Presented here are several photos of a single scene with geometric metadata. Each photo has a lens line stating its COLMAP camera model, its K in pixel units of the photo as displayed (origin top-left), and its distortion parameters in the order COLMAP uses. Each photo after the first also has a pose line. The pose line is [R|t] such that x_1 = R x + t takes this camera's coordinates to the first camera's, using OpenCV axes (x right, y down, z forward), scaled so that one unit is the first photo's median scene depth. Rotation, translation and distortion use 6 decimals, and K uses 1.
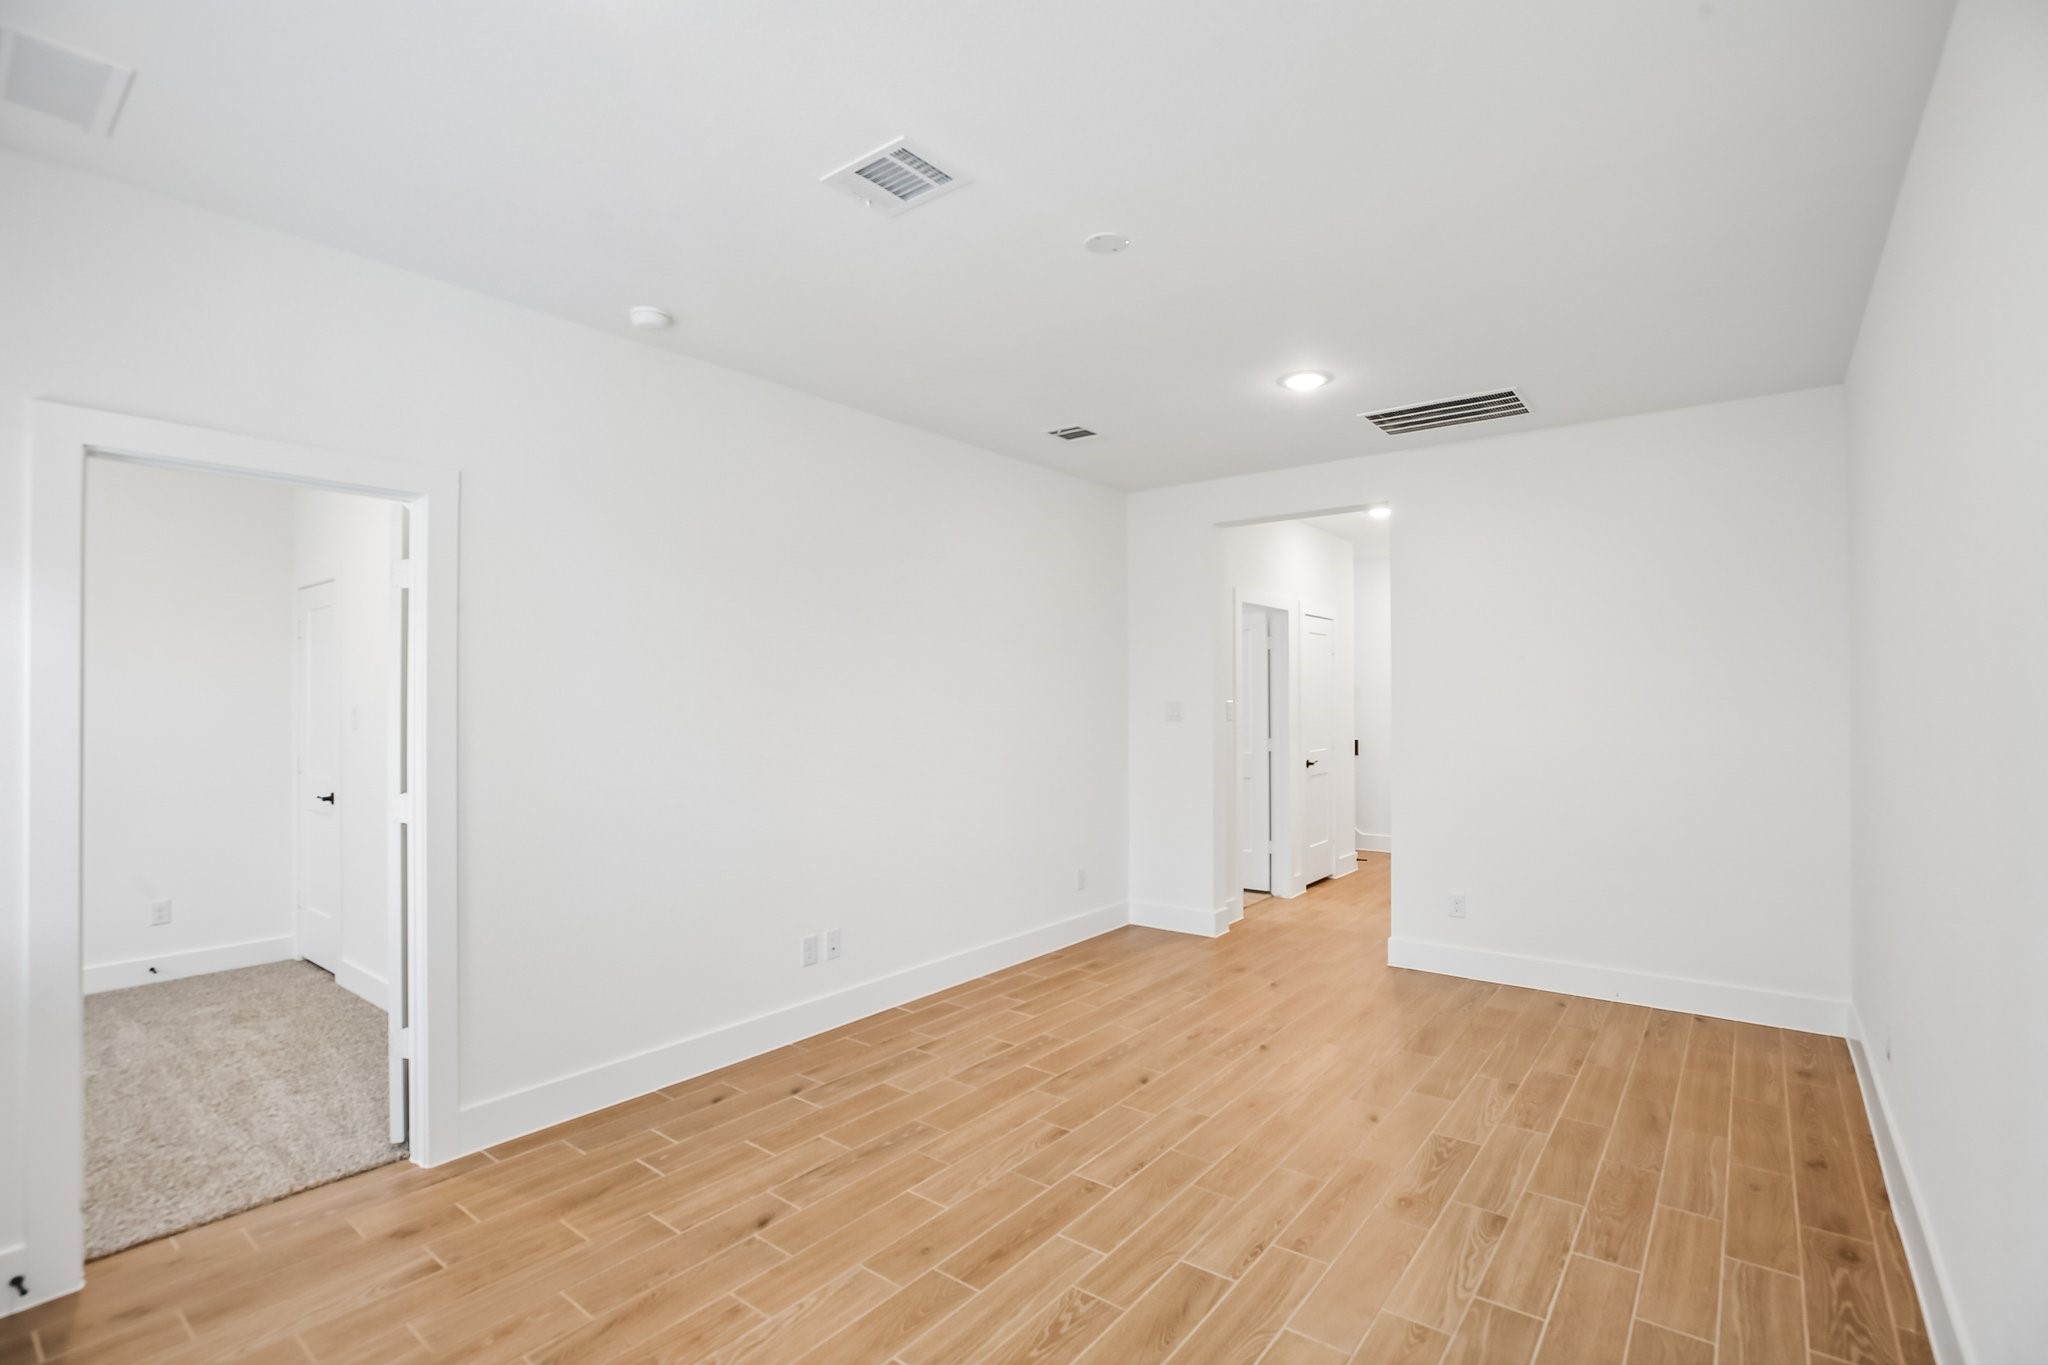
lens RADIAL K [[946.9, 0, 1023.6], [0, 946.9, 674.4], [0, 0, 1]] dist [-0.032419, 0.006572]
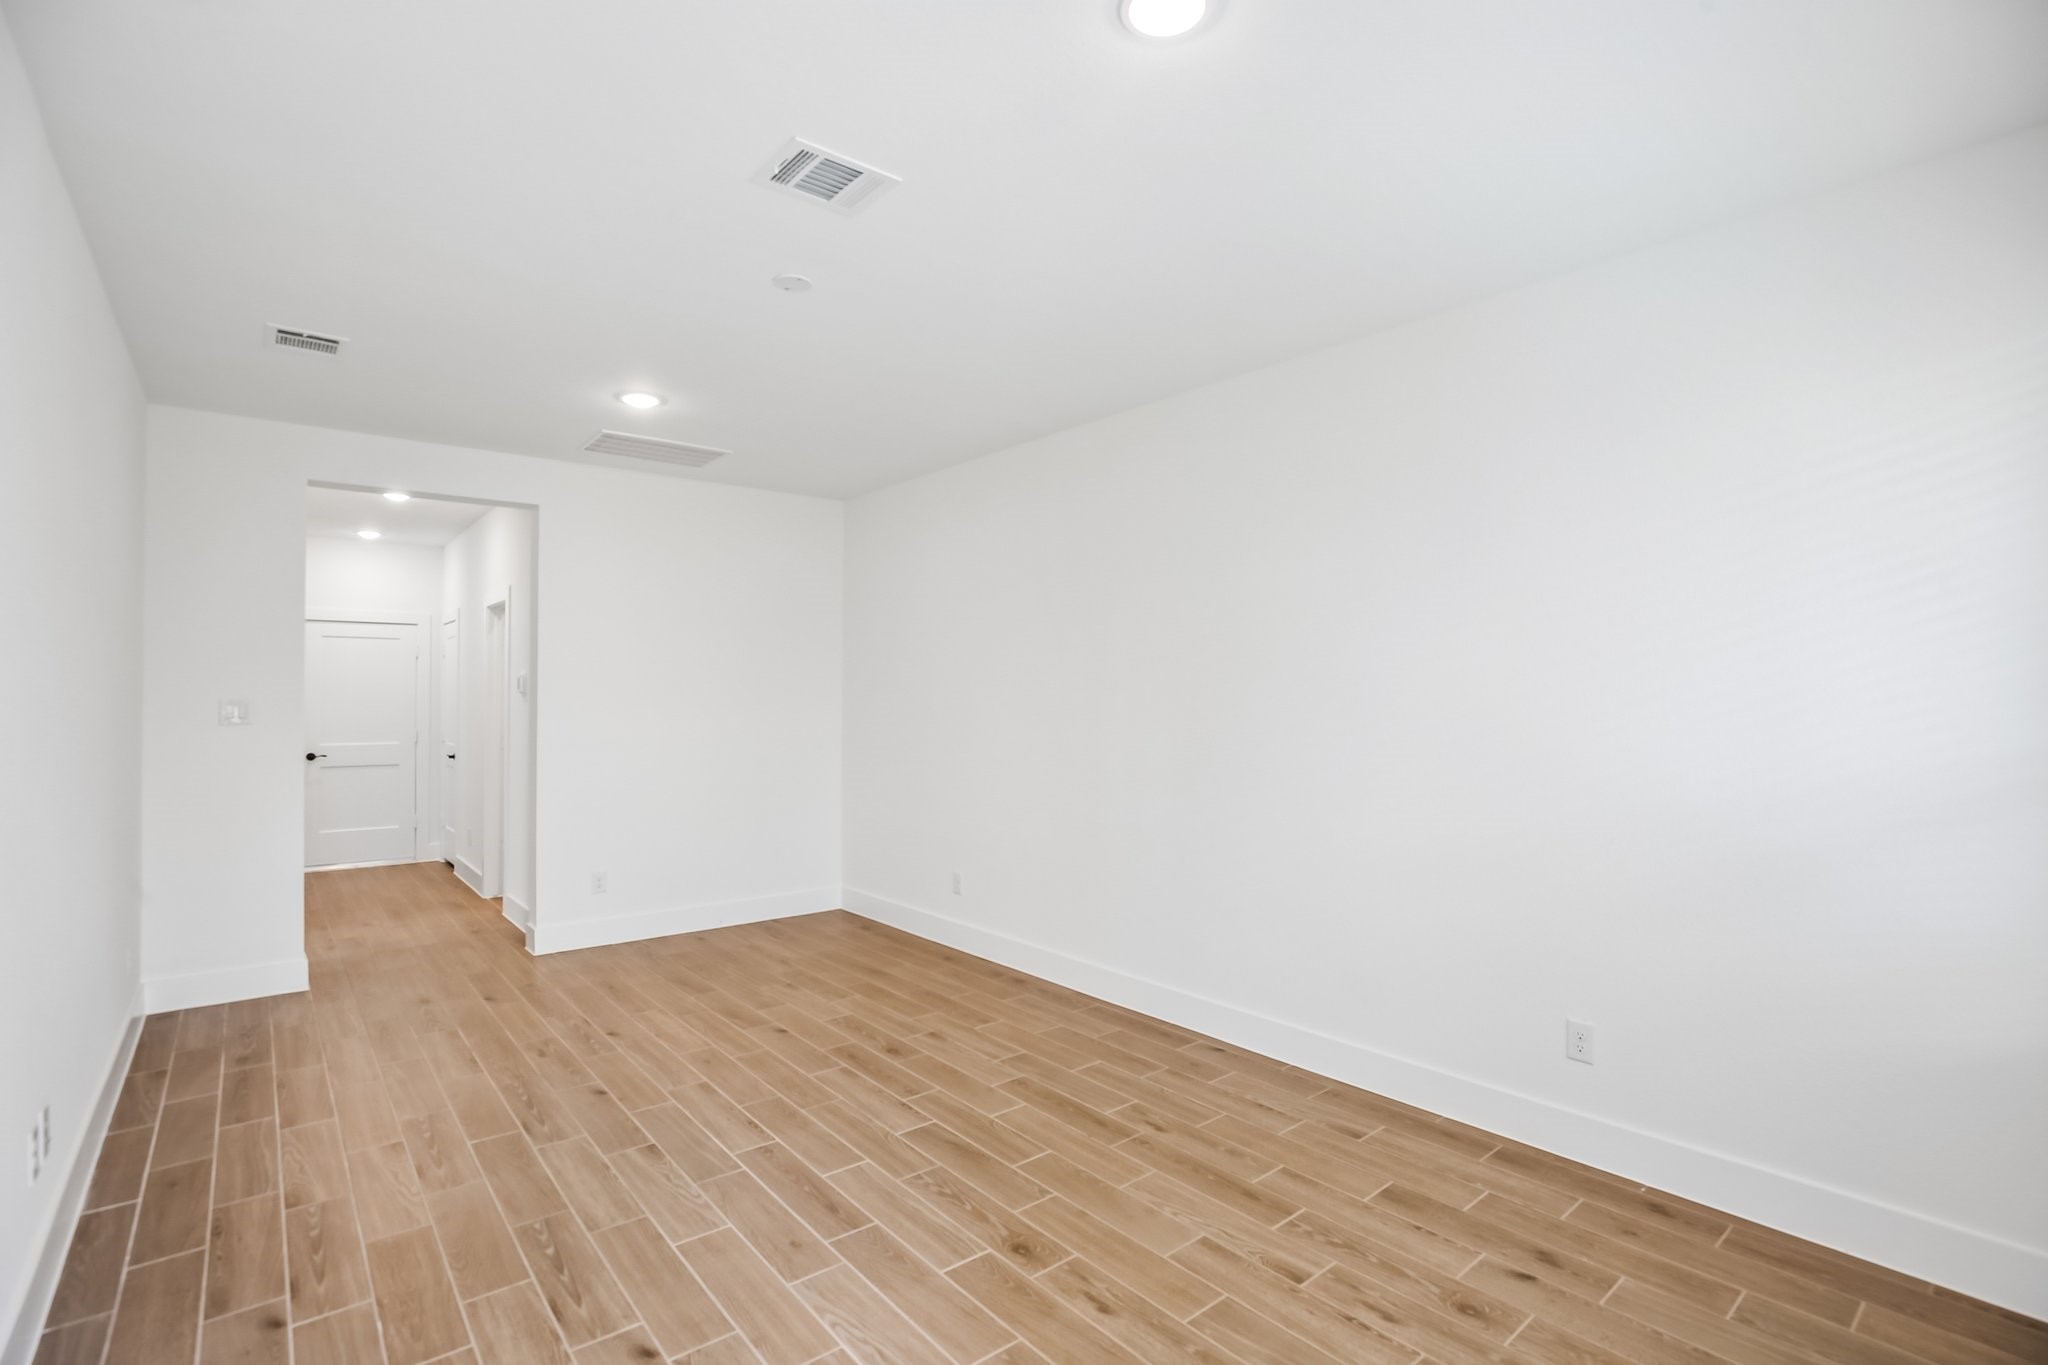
lens RADIAL K [[946.9, 0, 1015.9], [0, 946.9, 680.7], [0, 0, 1]] dist [-0.032419, 0.006572]
pose [[0.216216, 0.021241, 0.976115, -0.796383], [-0.027736, 0.999493, -0.015606, 0.018217], [-0.975952, -0.023700, 0.216695, 0.434393]]
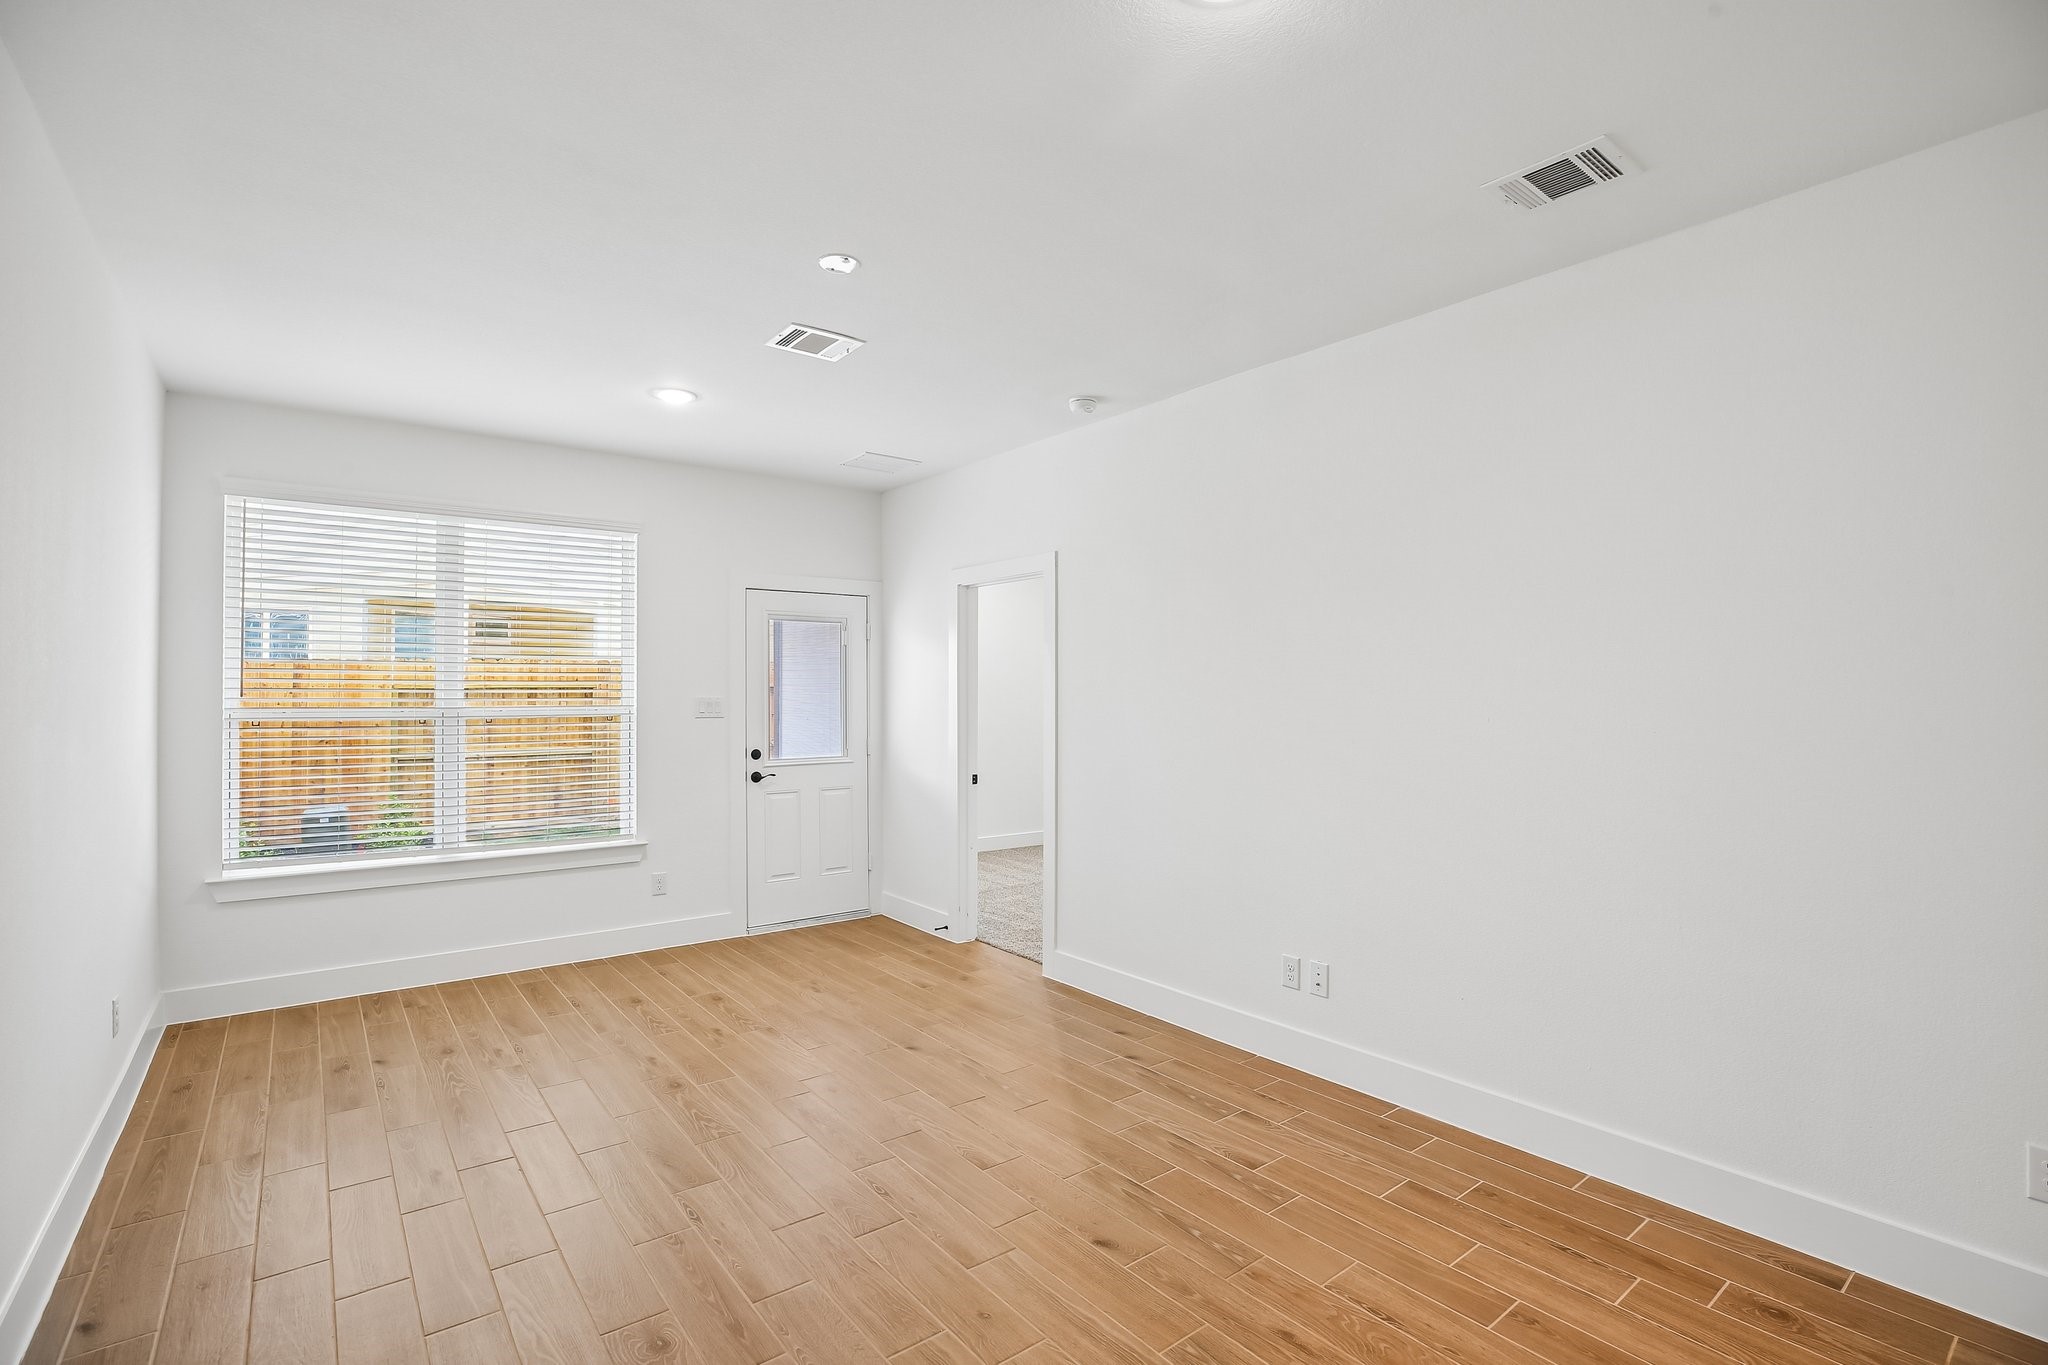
lens RADIAL K [[946.9, 0, 1015.4], [0, 946.9, 687.2], [0, 0, 1]] dist [-0.032419, 0.006572]
pose [[-0.249814, -0.006095, -0.968275, 0.902610], [0.027311, 0.999538, -0.013339, 0.033816], [0.967909, -0.029777, -0.249532, 1.244277]]
